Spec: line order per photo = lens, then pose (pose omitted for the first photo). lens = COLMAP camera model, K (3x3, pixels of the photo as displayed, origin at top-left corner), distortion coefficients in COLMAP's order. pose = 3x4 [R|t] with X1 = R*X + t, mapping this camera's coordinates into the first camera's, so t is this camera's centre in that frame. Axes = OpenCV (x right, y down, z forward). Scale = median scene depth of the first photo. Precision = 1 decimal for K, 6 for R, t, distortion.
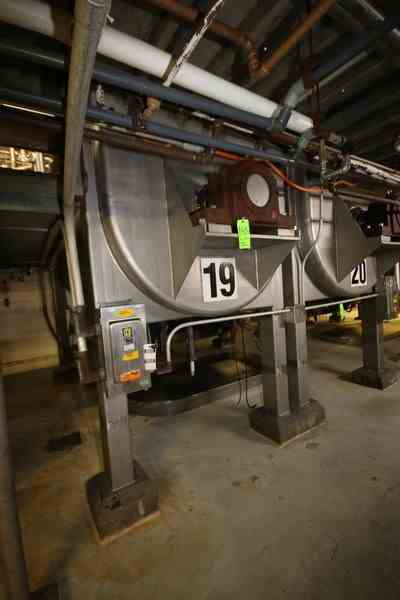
lens RADIAL K [[273.4, 0, 200.0], [0, 273.4, 300.0], [0, 0, 1]] dist [0.013284, 0.000016]
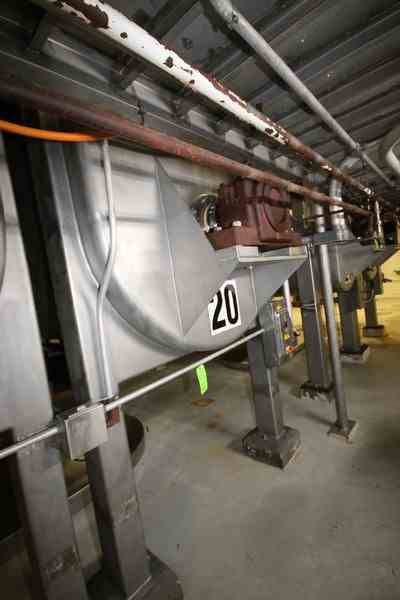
lens RADIAL K [[281.1, 0, 200.0], [0, 281.1, 300.0], [0, 0, 1]] dist [-0.002449, -0.000236]
pose [[0.959682, -0.086915, 0.267312, 0.373639], [0.090030, 0.995939, 0.000603, -0.120083], [-0.266279, 0.023487, 0.963610, 0.446034]]
